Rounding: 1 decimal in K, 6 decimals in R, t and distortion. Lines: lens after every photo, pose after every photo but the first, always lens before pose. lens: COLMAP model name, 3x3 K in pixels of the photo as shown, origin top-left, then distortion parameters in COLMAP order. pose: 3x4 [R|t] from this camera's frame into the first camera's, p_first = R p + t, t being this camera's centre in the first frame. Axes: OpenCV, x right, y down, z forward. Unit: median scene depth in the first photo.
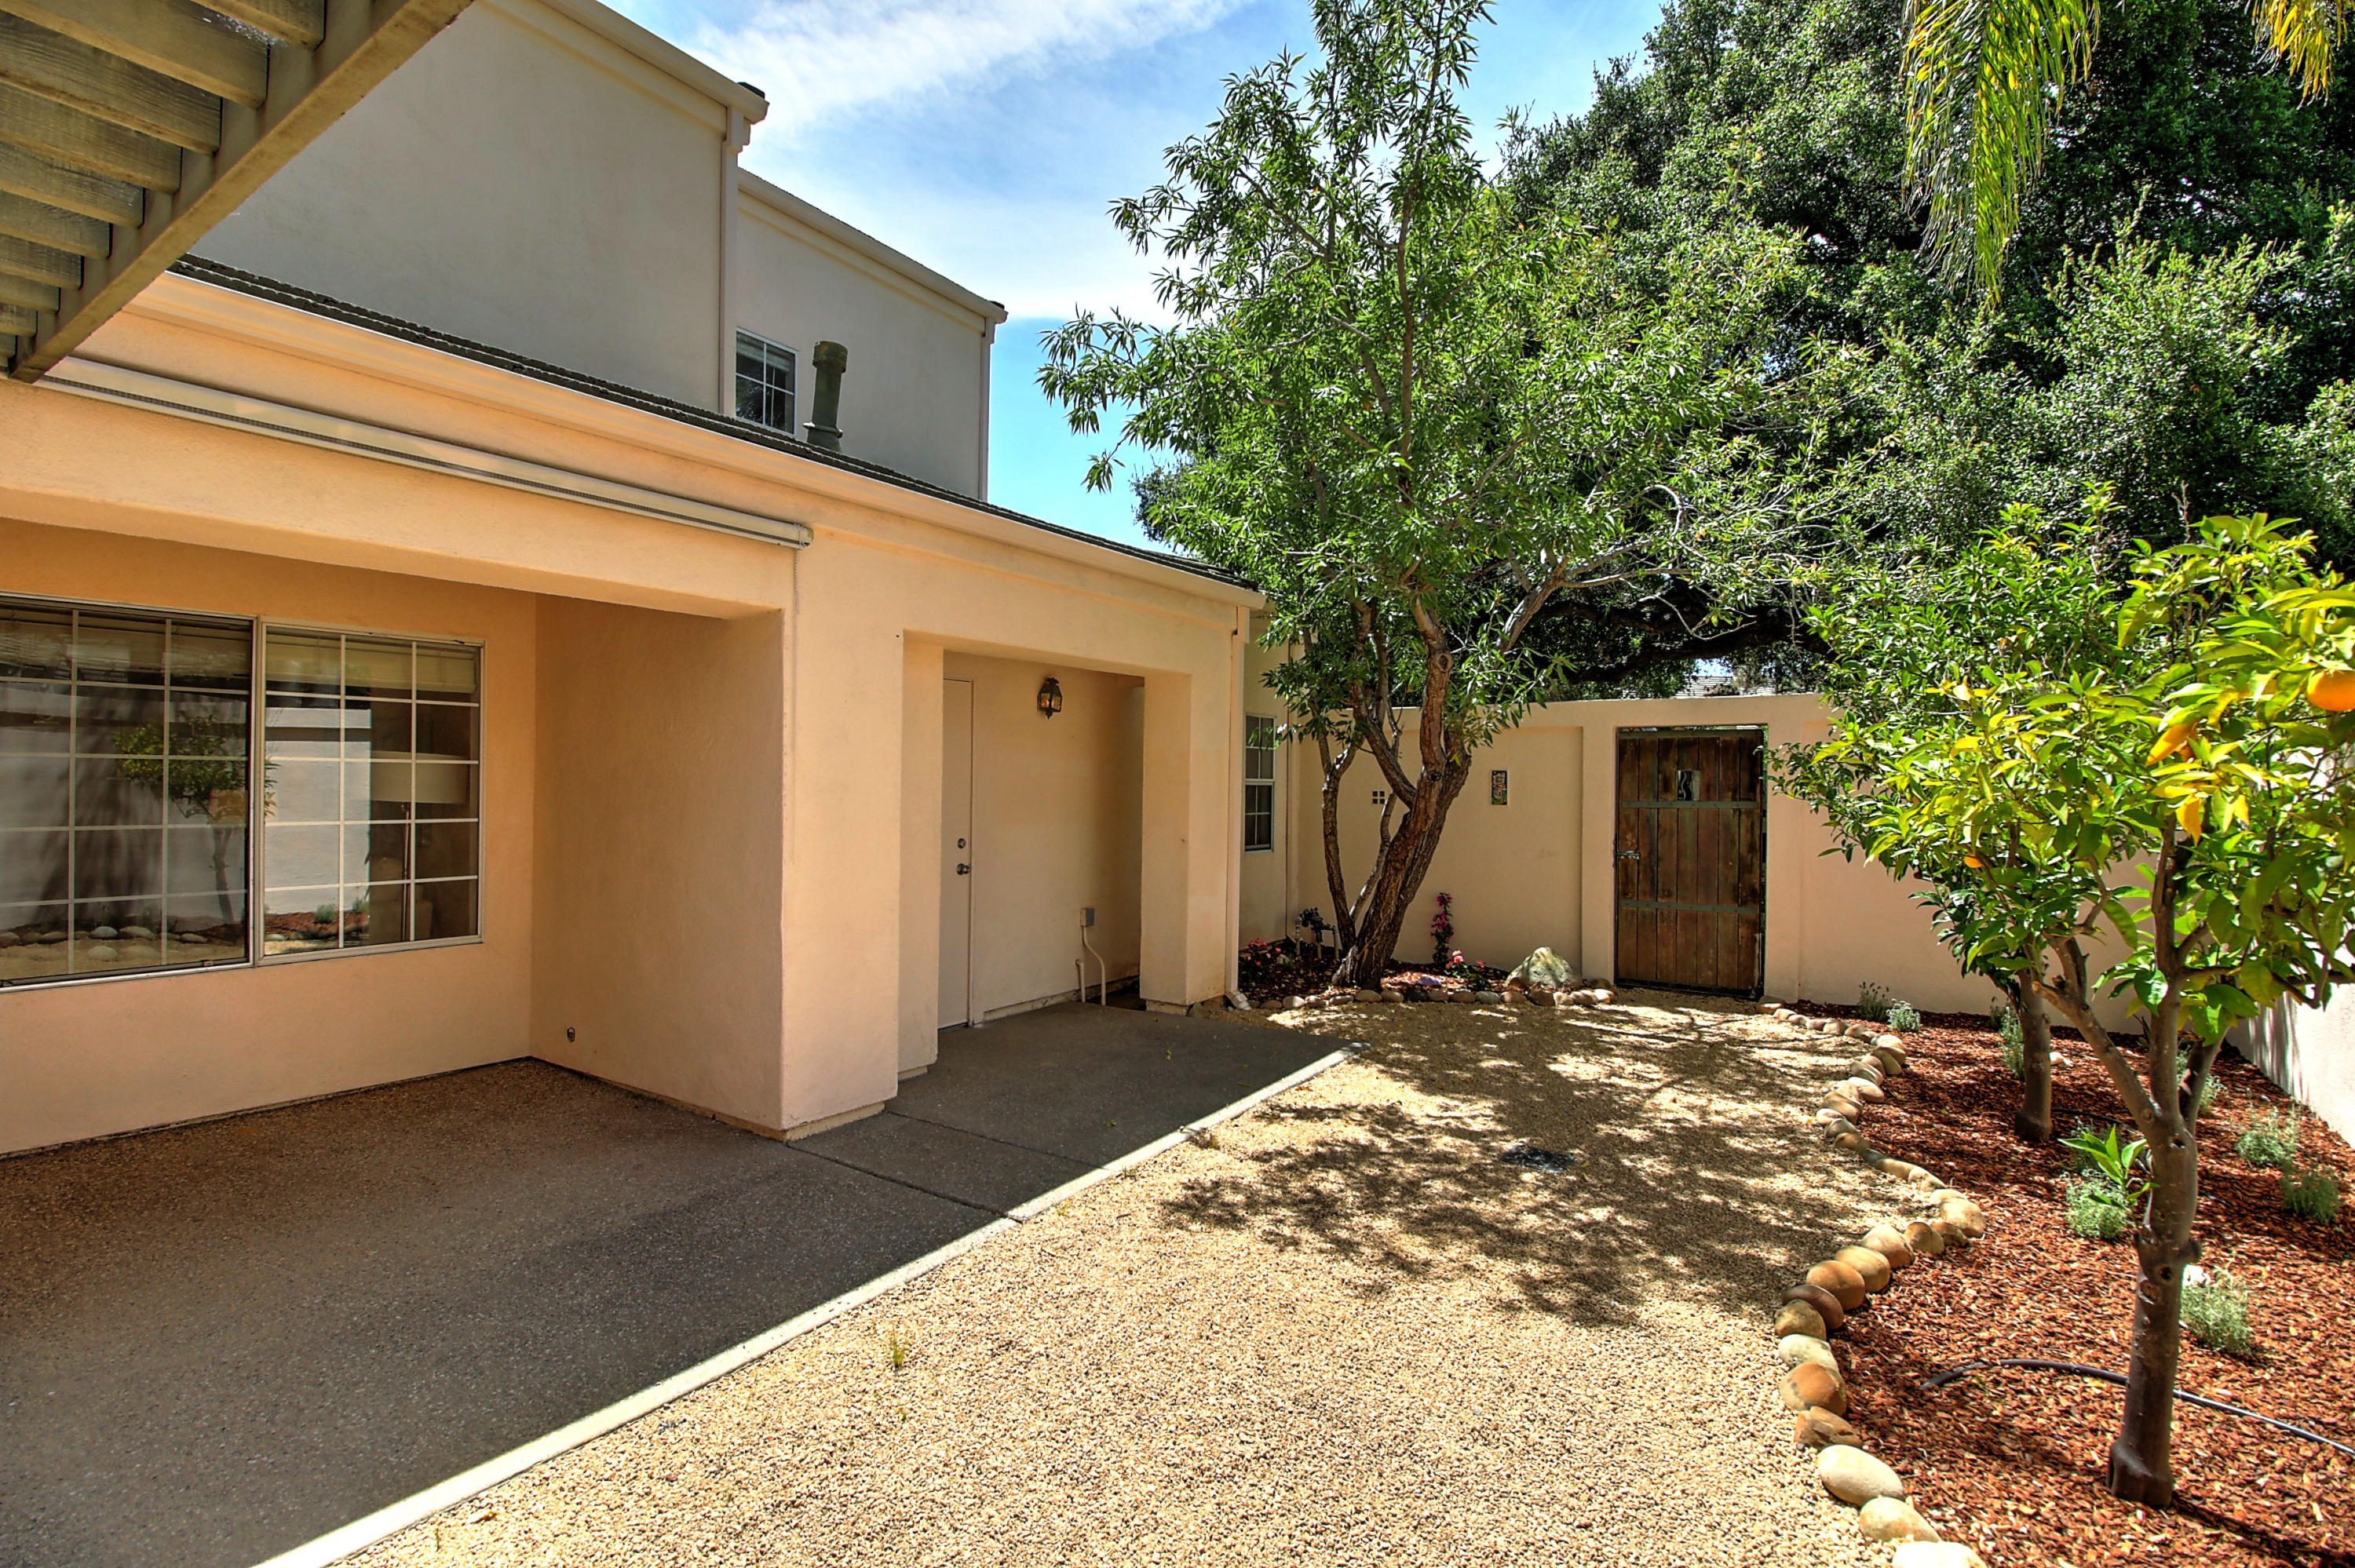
lens RADIAL K [[1093.7, 0, 1168.1], [0, 1093.7, 775.6], [0, 0, 1]] dist [-0.018795, -0.000819]
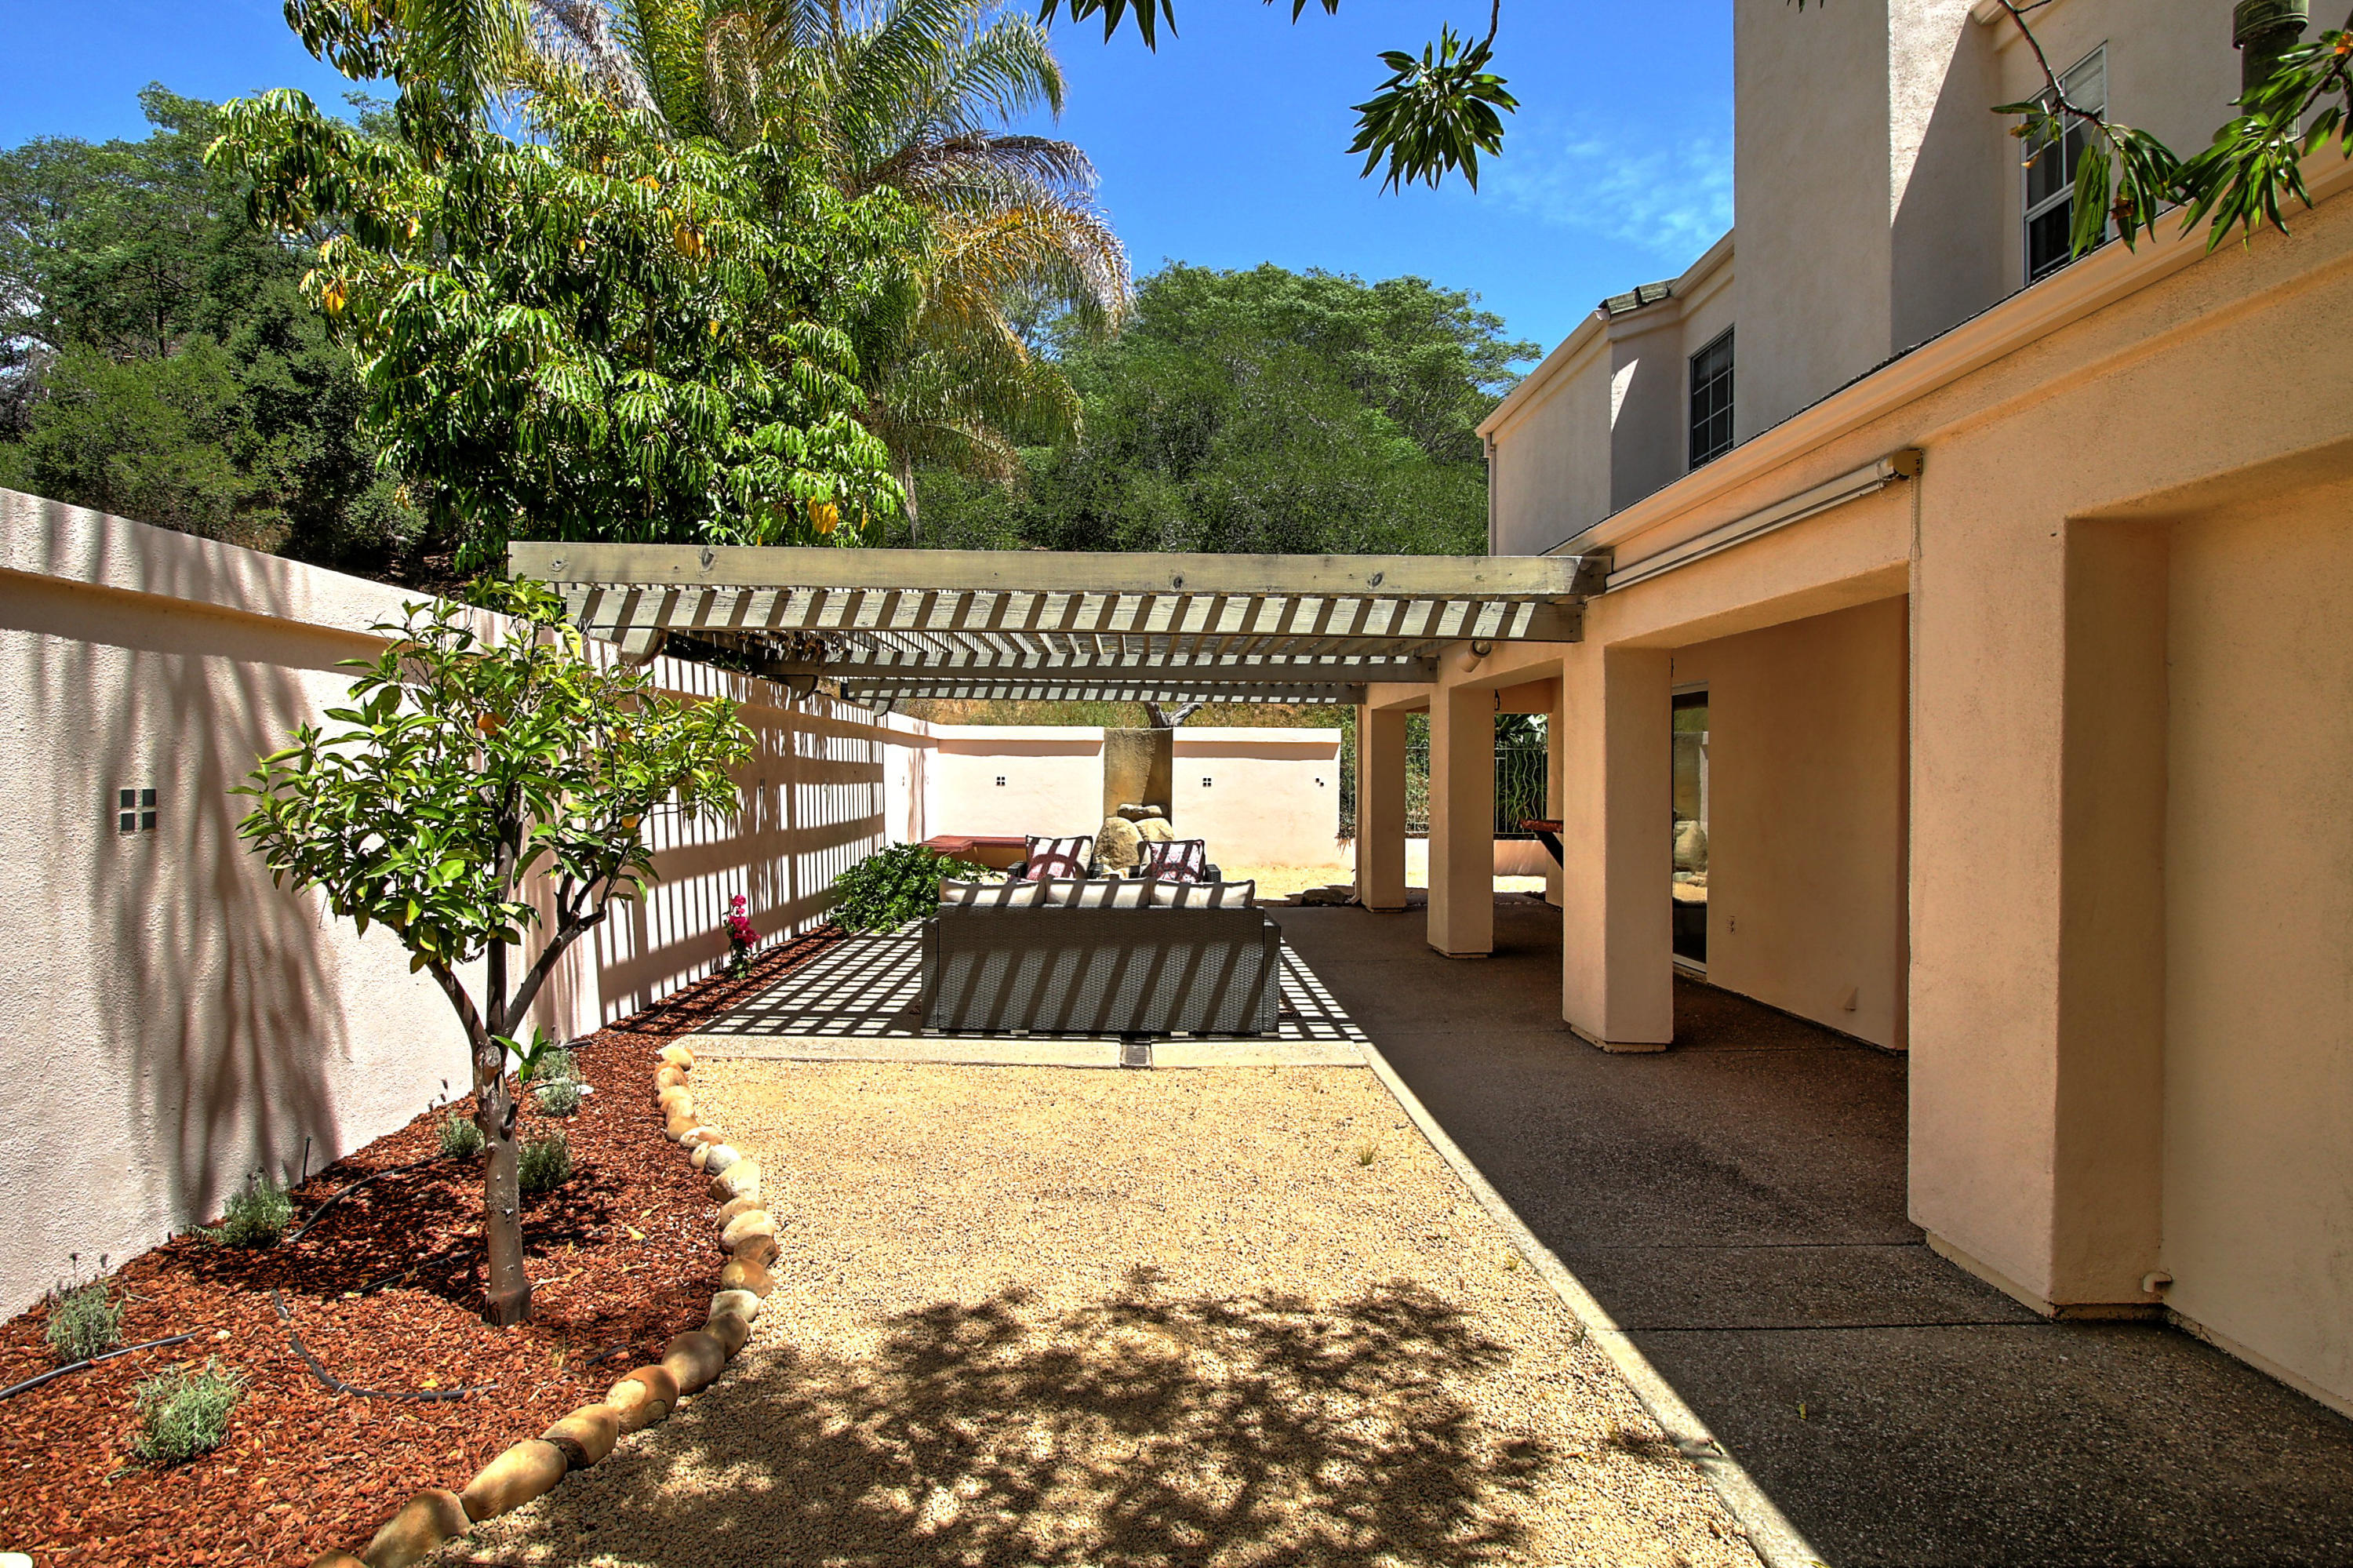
lens RADIAL K [[1200.0, 0, 1170.6], [0, 1200.0, 790.8], [0, 0, 1]] dist [0.001932, 0.000141]
pose [[-0.821206, -0.007275, -0.570586, 0.654300], [-0.009528, 0.999954, 0.000963, 0.020920], [0.570553, 0.006227, -0.821237, 1.568686]]
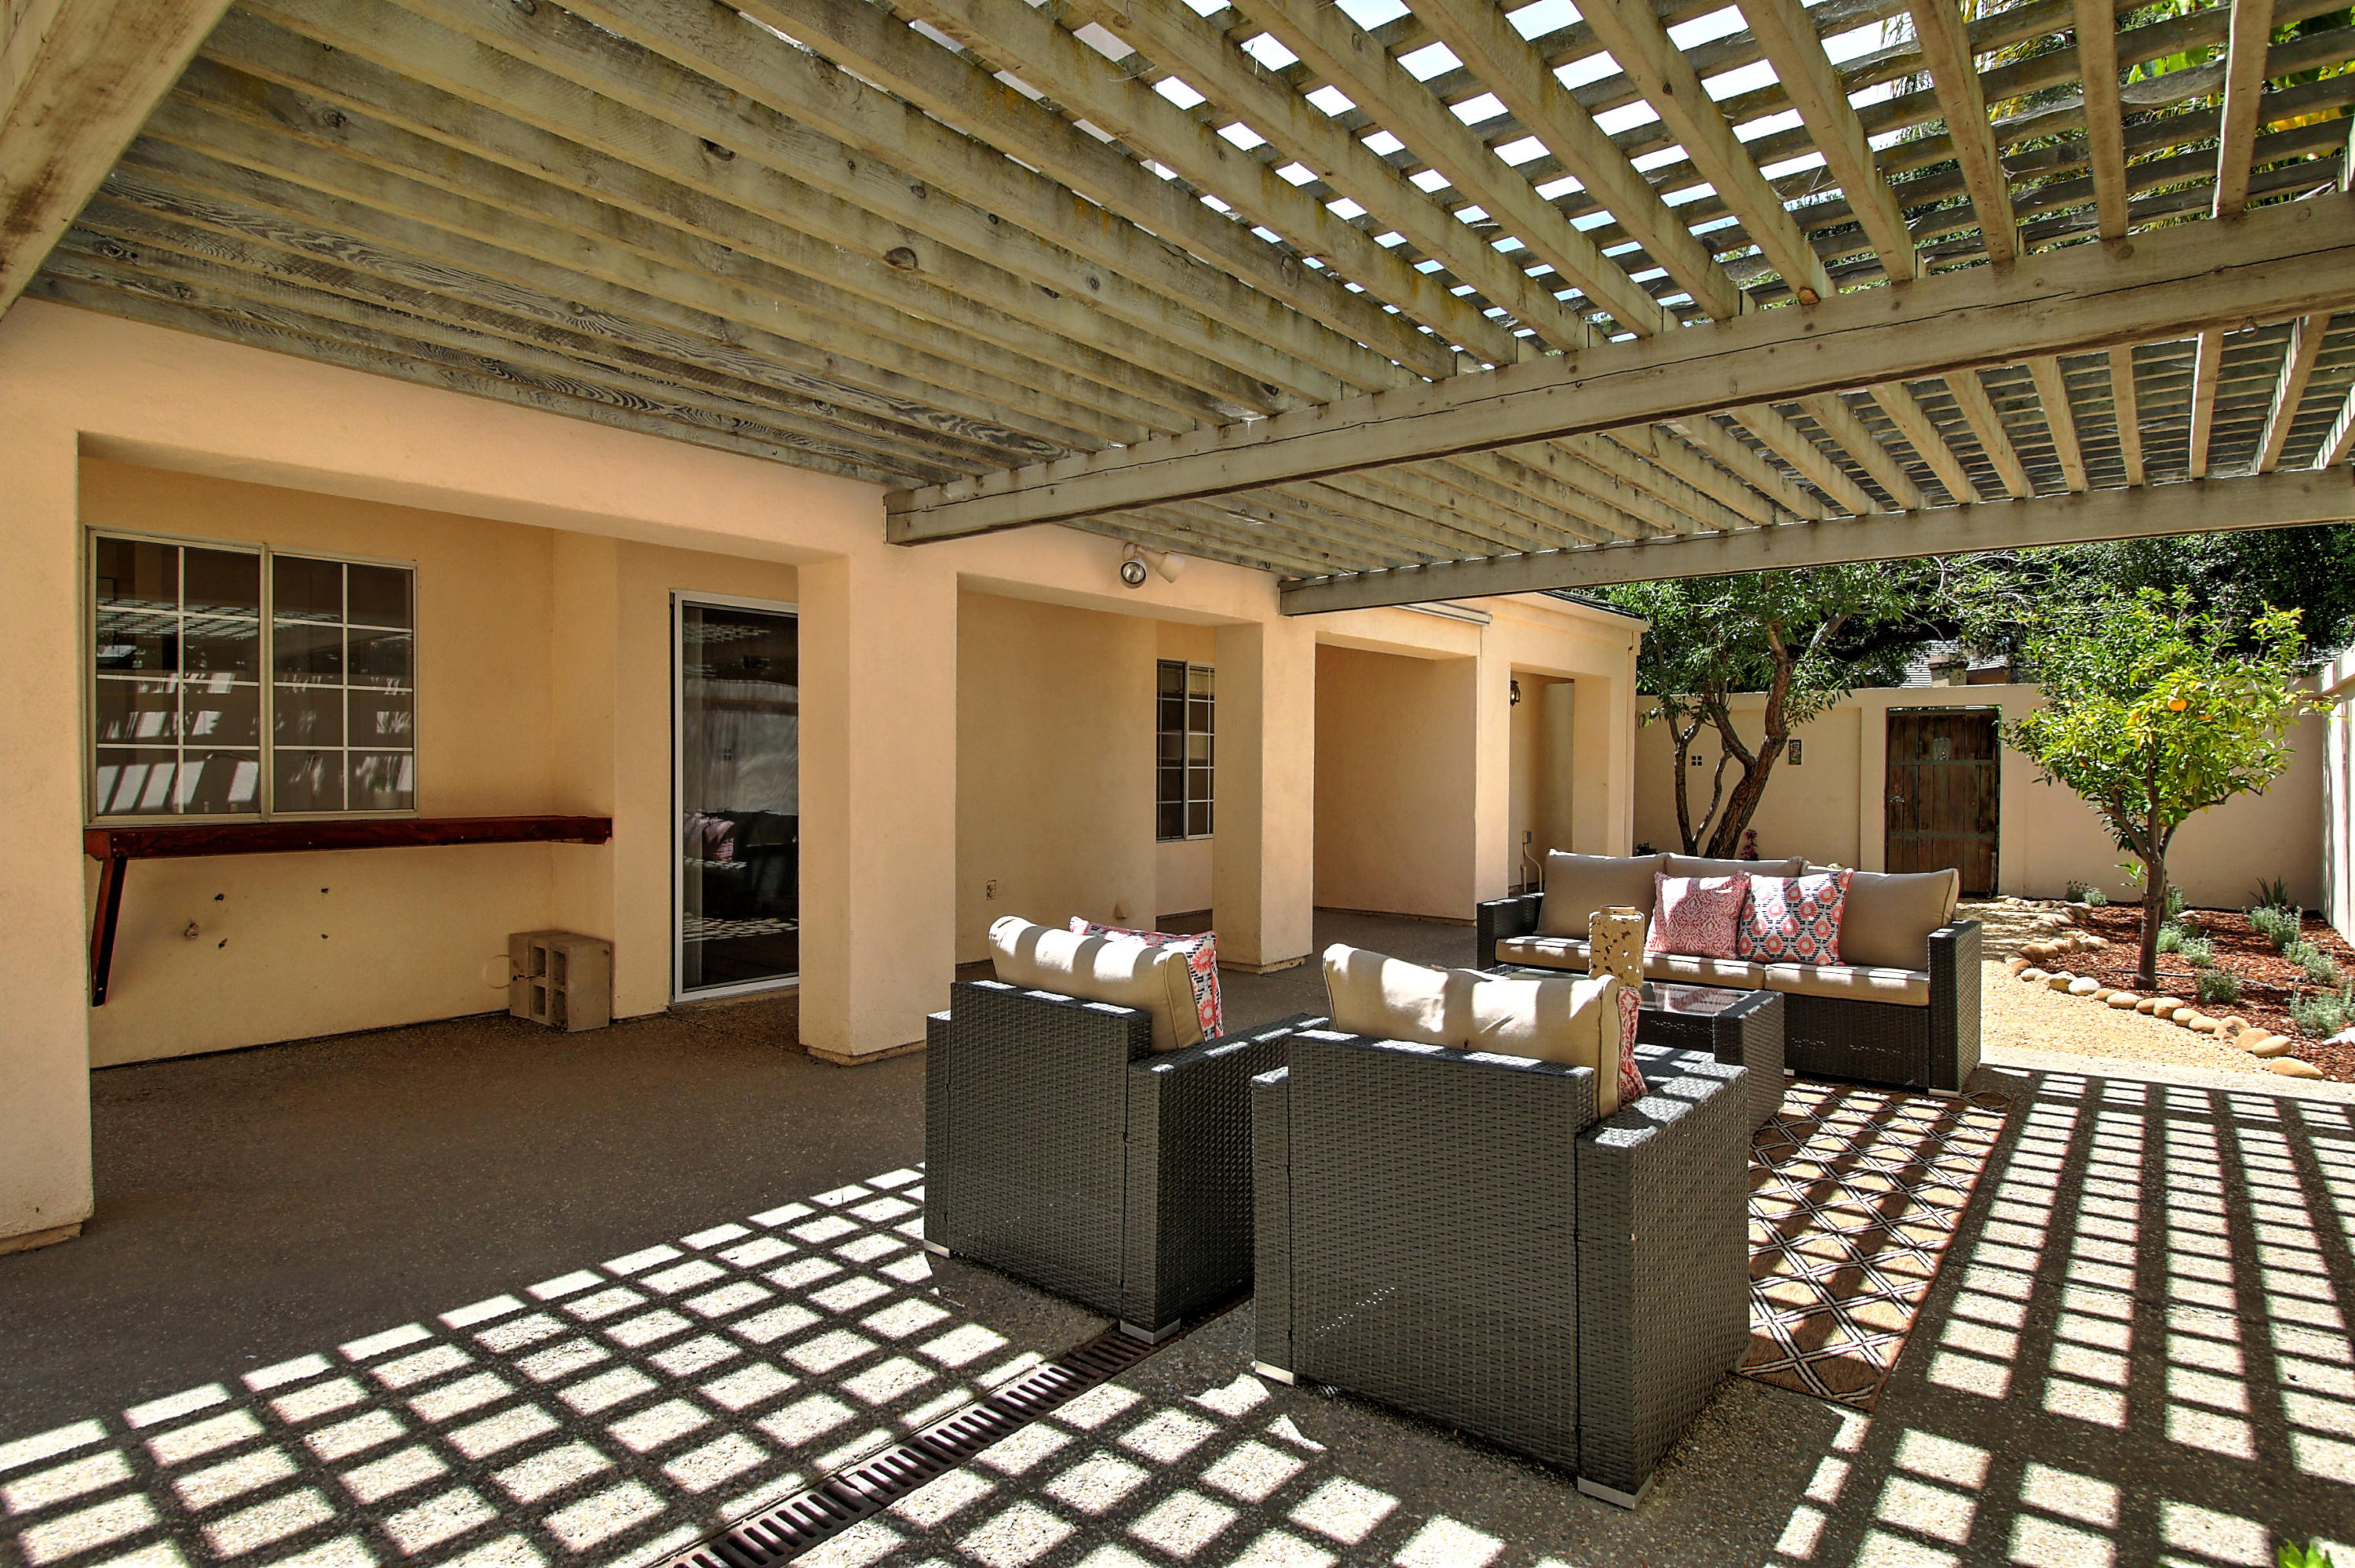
lens RADIAL K [[1277.4, 0, 1170.9], [0, 1277.4, 779.2], [0, 0, 1]] dist [0.000211, -0.000096]
pose [[0.997359, -0.002345, -0.072589, -0.532714], [0.003541, 0.999860, 0.016348, 0.023205], [0.072540, -0.016562, 0.997228, -0.967776]]
